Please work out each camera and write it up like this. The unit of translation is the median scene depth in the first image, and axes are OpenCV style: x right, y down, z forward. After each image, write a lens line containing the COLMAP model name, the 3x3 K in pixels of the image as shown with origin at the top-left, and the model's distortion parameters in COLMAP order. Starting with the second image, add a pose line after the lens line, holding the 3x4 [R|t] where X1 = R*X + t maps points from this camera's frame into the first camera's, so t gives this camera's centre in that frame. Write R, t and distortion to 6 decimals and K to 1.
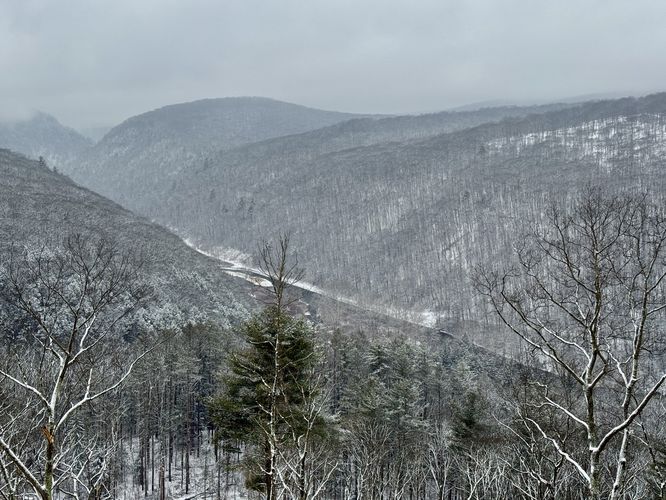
lens RADIAL K [[936.8, 0, 336.5], [0, 936.8, 250.7], [0, 0, 1]] dist [0.168523, -0.068123]
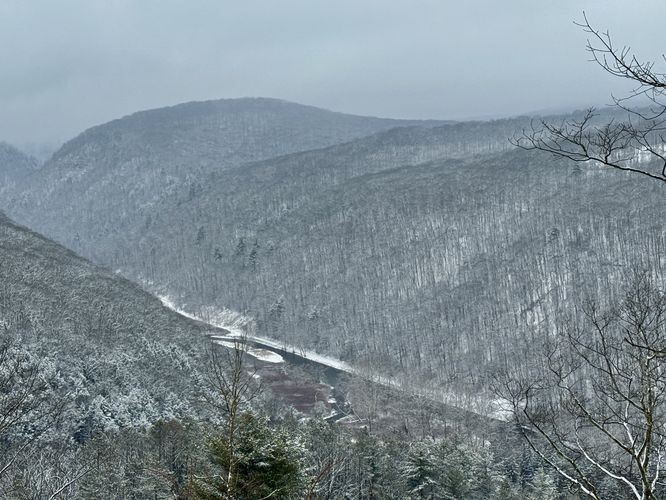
lens RADIAL K [[1314.3, 0, 330.5], [0, 1314.3, 263.1], [0, 0, 1]] dist [0.168668, -0.091578]
pose [[0.999393, -0.005332, -0.034435, 0.002427], [0.004104, 0.999356, -0.035638, -0.001618], [0.034603, 0.035475, 0.998771, -0.003382]]
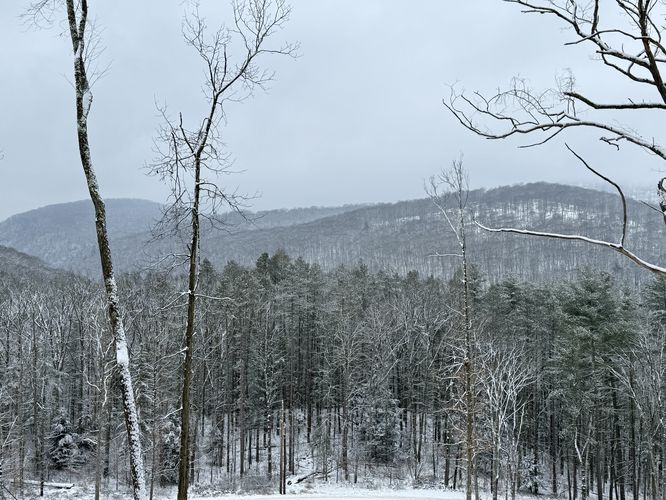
lens RADIAL K [[809.5, 0, 333.0], [0, 809.5, 250.0], [0, 0, 1]] dist [0.105690, -0.020762]
pose [[0.985373, 0.004466, 0.170354, -0.046485], [0.015988, 0.992825, -0.118505, 0.032939], [-0.169660, 0.119496, 0.978231, 0.078504]]
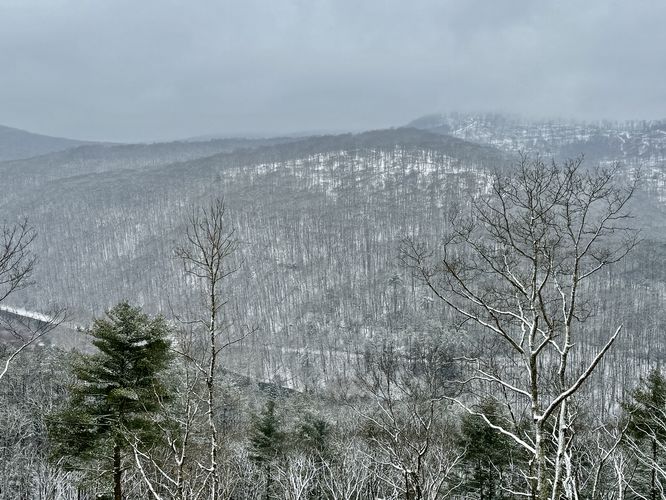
lens RADIAL K [[912.0, 0, 333.0], [0, 912.0, 250.0], [0, 0, 1]] dist [0.130713, -0.037328]
pose [[0.959177, -0.009451, 0.282649, -0.008564], [0.018231, 0.999429, -0.028448, 0.002504], [-0.282219, 0.032439, 0.958801, 0.006153]]
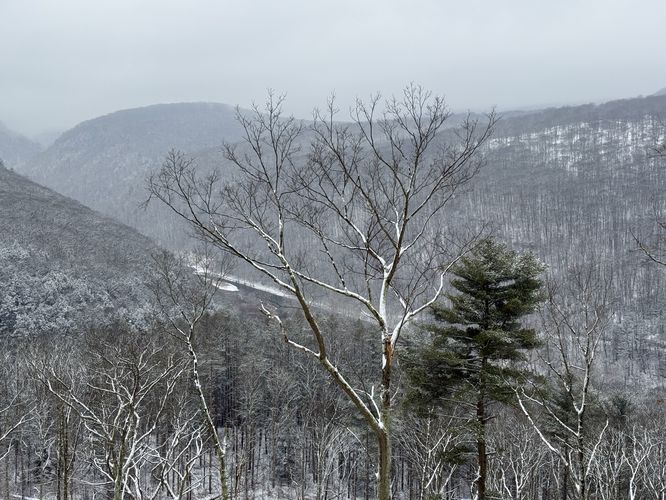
lens RADIAL K [[936.8, 0, 336.5], [0, 936.8, 250.7], [0, 0, 1]] dist [0.168523, -0.068123]
pose [[0.998586, 0.000448, 0.053163, -0.016943], [0.000070, 0.999953, -0.009744, 0.005314], [-0.053165, 0.009734, 0.998538, 0.011969]]
